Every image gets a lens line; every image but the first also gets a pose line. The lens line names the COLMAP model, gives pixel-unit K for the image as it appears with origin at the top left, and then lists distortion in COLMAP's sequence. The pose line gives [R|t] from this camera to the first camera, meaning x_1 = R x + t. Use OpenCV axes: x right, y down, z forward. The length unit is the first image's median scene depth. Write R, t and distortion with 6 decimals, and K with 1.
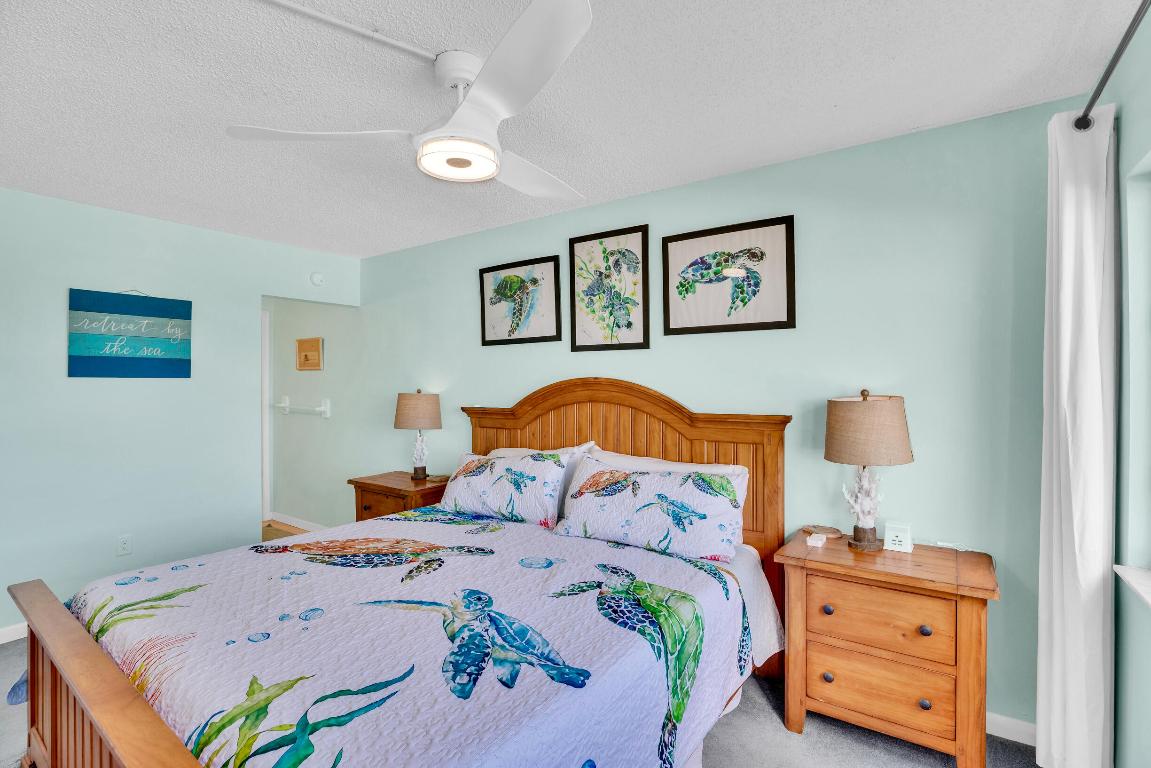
lens RADIAL K [[524.8, 0, 574.6], [0, 524.8, 384.4], [0, 0, 1]] dist [-0.032667, 0.002715]
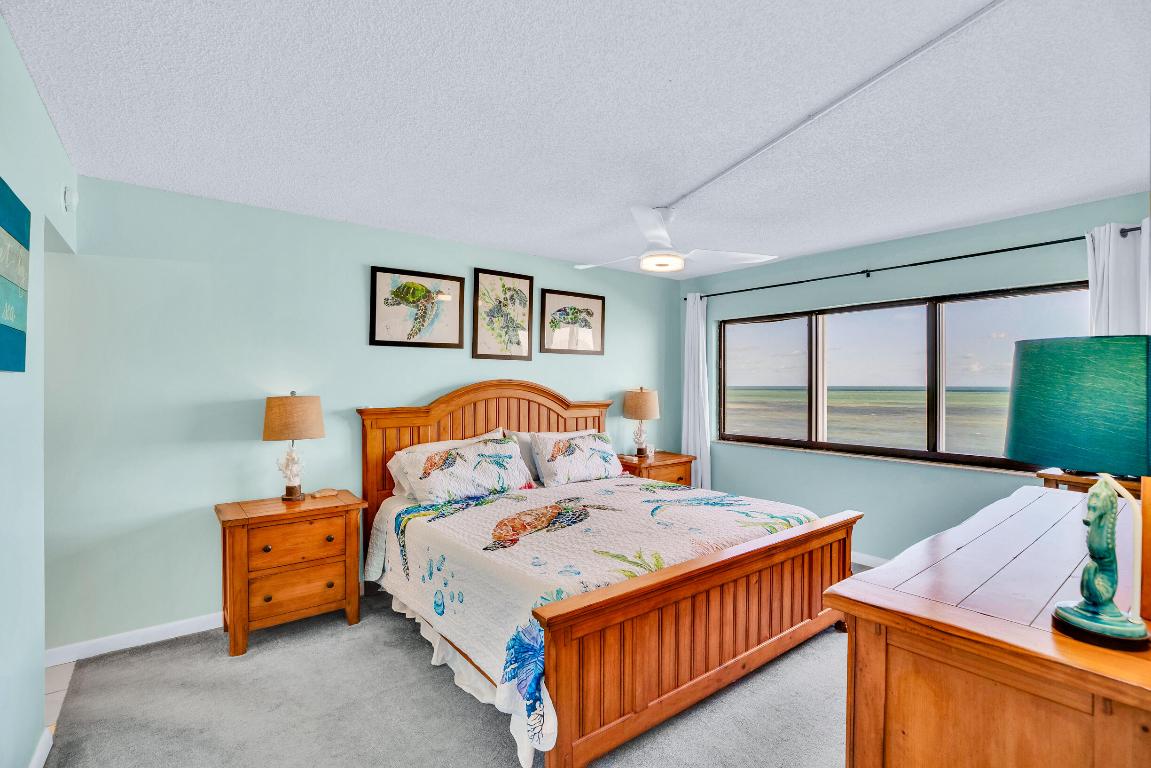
lens RADIAL K [[524.8, 0, 575.1], [0, 524.8, 383.2], [0, 0, 1]] dist [-0.032667, 0.002715]
pose [[0.305473, 0.005320, 0.952186, -1.166491], [0.003924, 0.999969, -0.006846, 0.005779], [-0.952193, 0.005828, 0.305442, 0.412331]]
